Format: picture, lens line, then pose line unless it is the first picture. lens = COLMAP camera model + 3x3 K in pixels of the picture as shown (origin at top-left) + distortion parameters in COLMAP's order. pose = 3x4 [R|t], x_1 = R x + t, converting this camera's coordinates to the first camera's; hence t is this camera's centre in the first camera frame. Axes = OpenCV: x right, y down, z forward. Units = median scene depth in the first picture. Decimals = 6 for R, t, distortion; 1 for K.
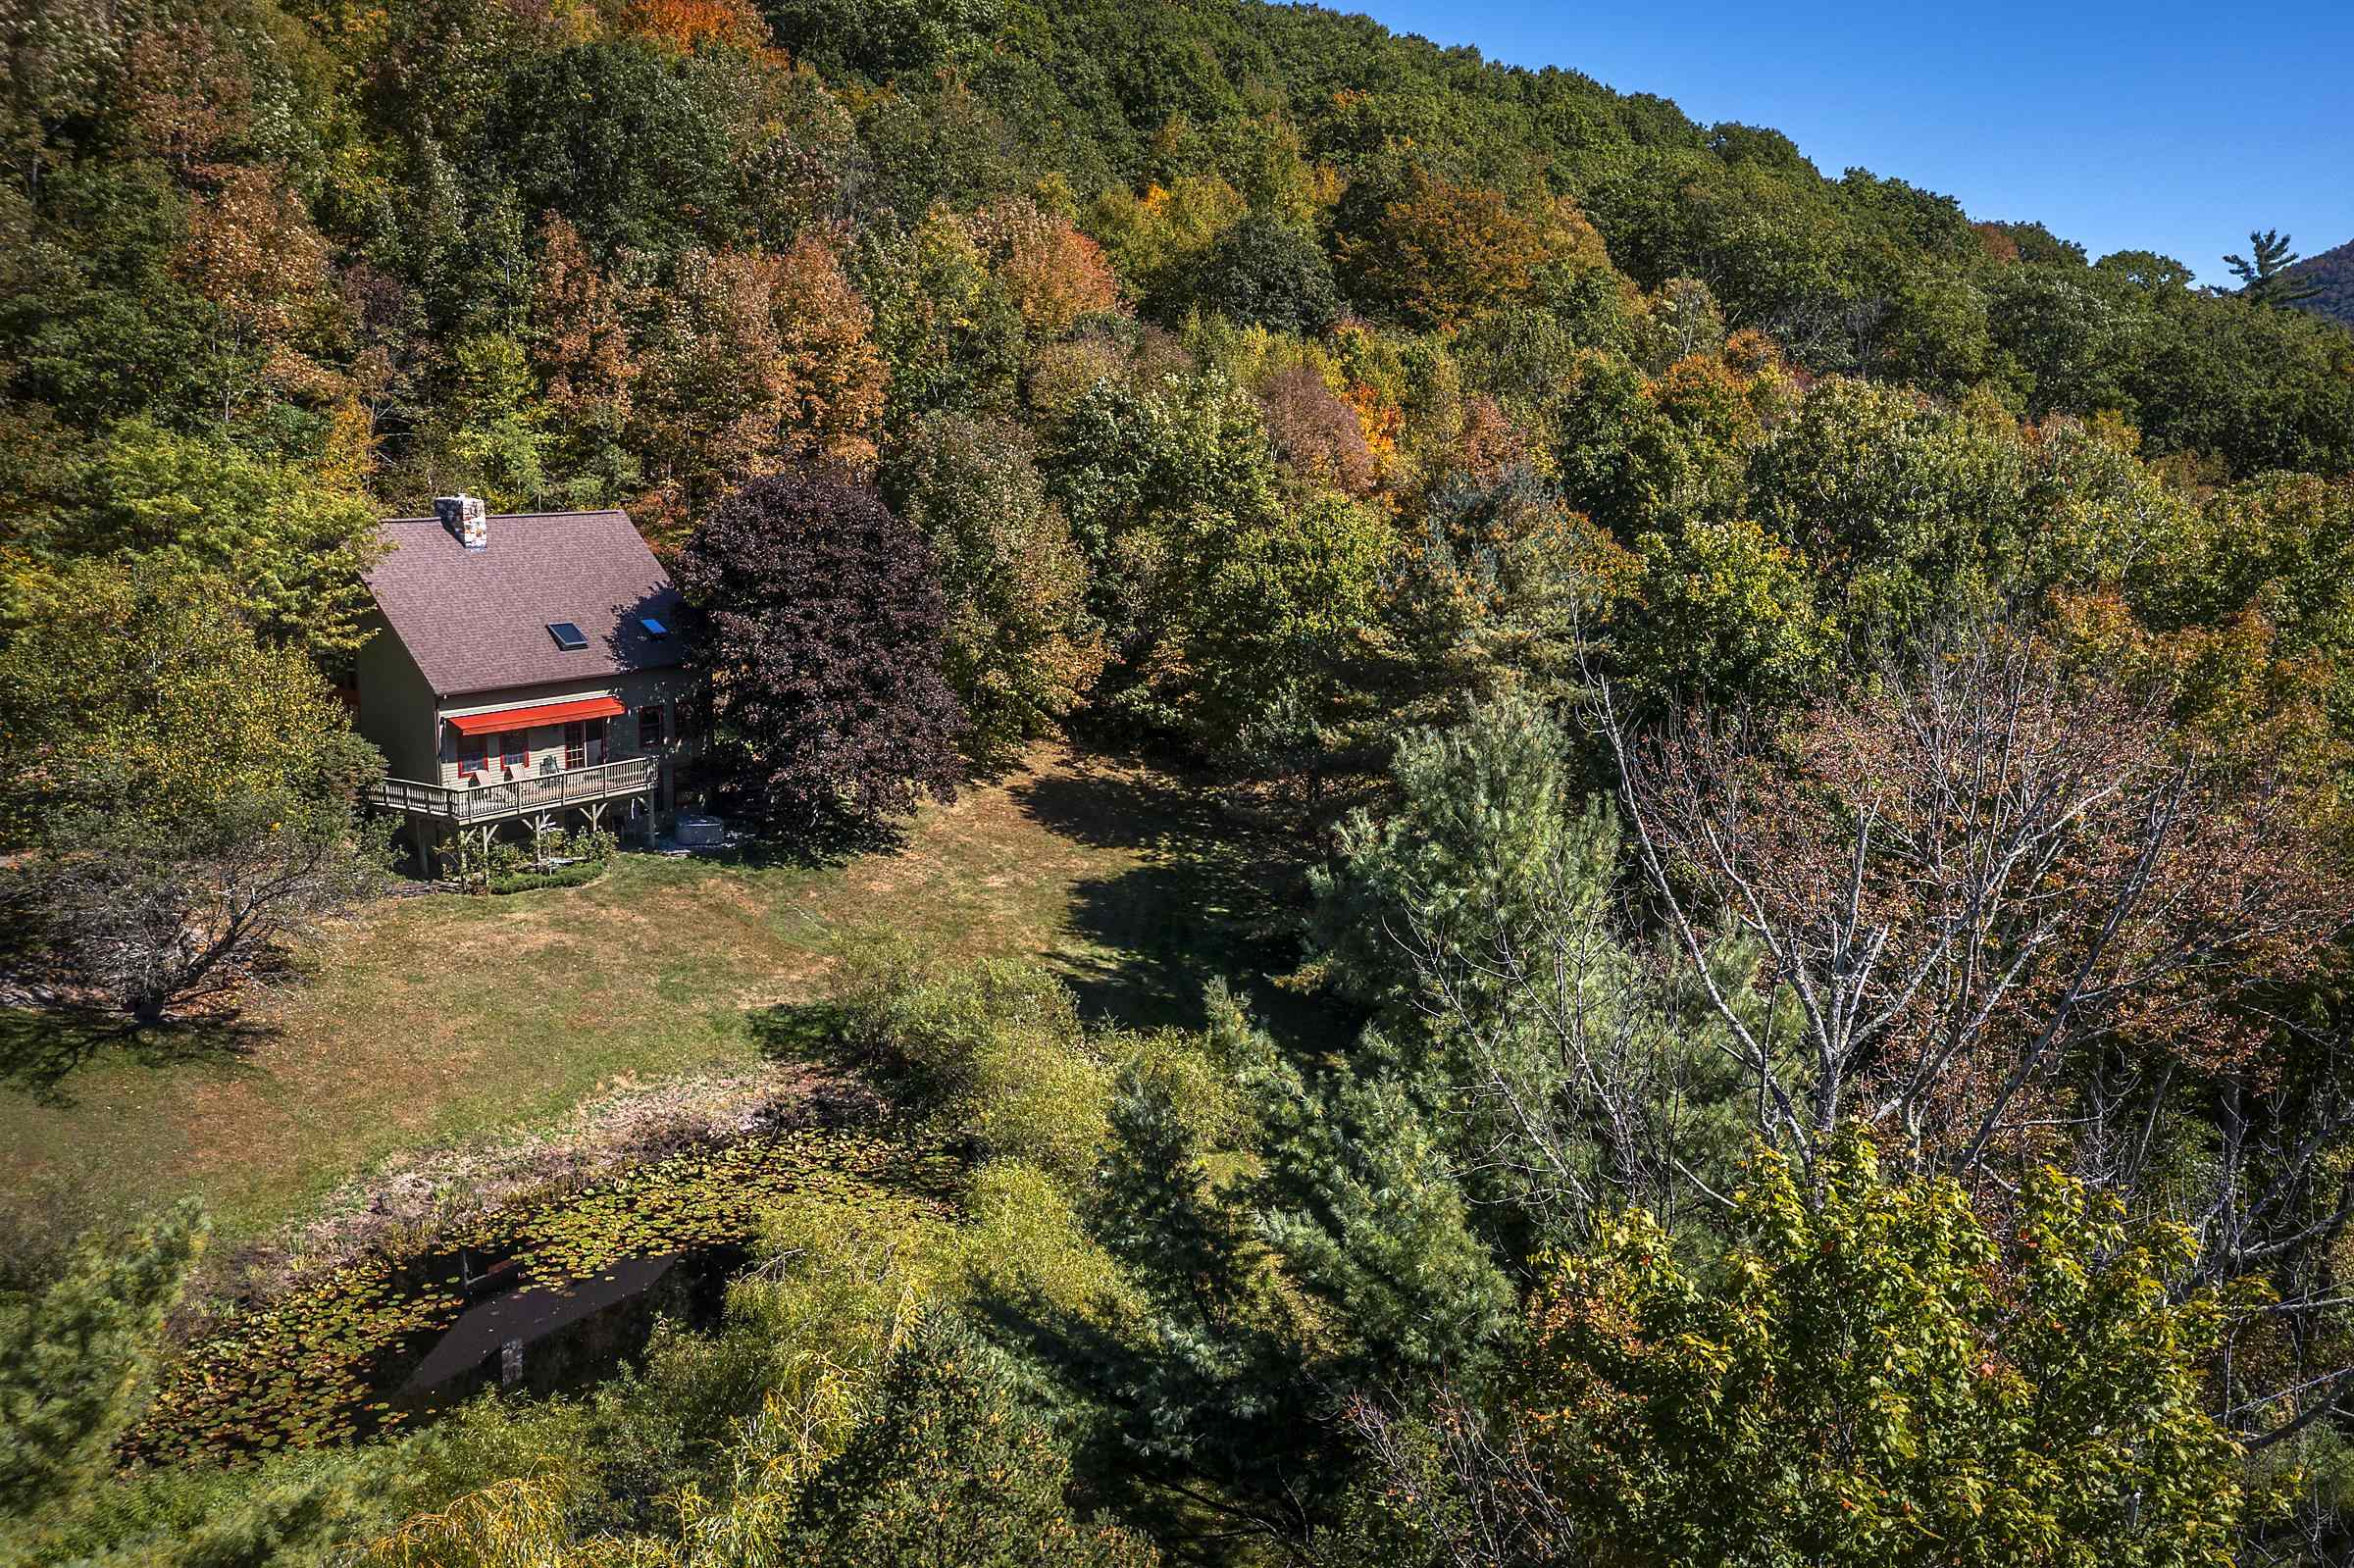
lens RADIAL K [[1979.7, 0, 1176.1], [0, 1979.7, 722.7], [0, 0, 1]] dist [0.007669, 0.008861]
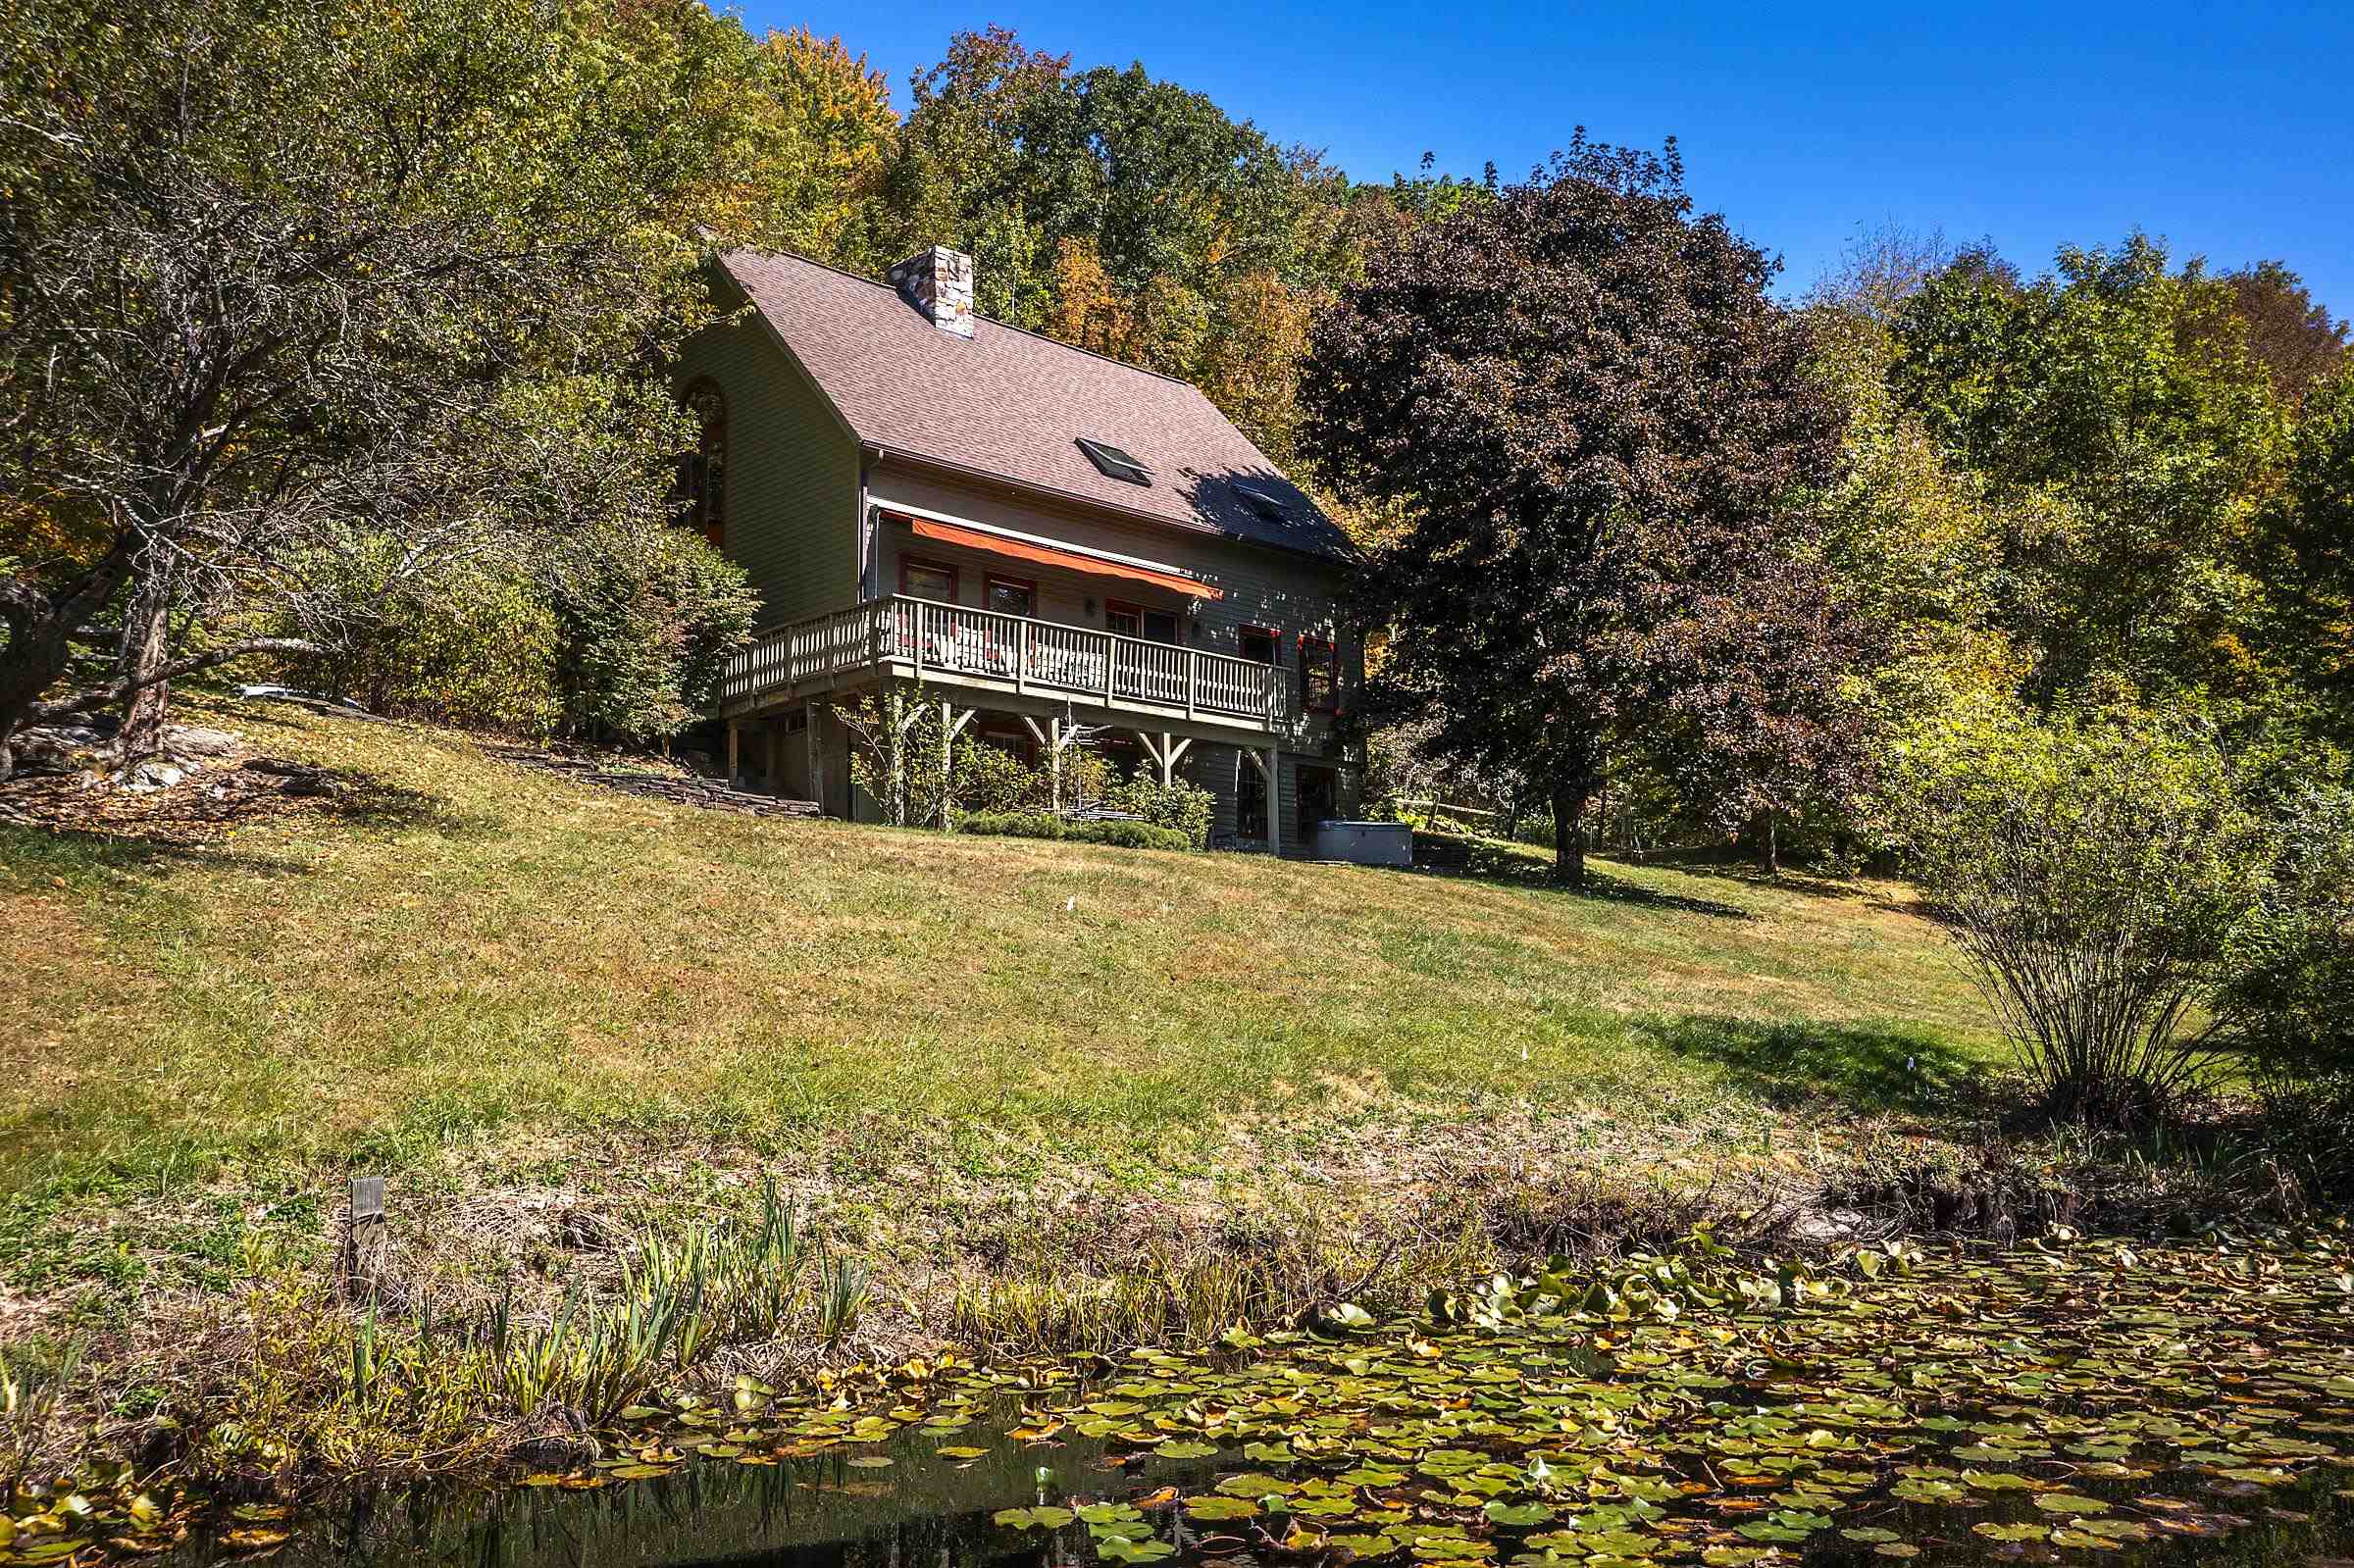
lens RADIAL K [[1857.1, 0, 1177.0], [0, 1857.1, 784.0], [0, 0, 1]] dist [-0.000799, 0.008343]
pose [[0.976273, -0.046578, -0.211476, -0.209811], [-0.011827, 0.963666, -0.266849, 0.182446], [0.216221, 0.263019, 0.940250, 0.620454]]
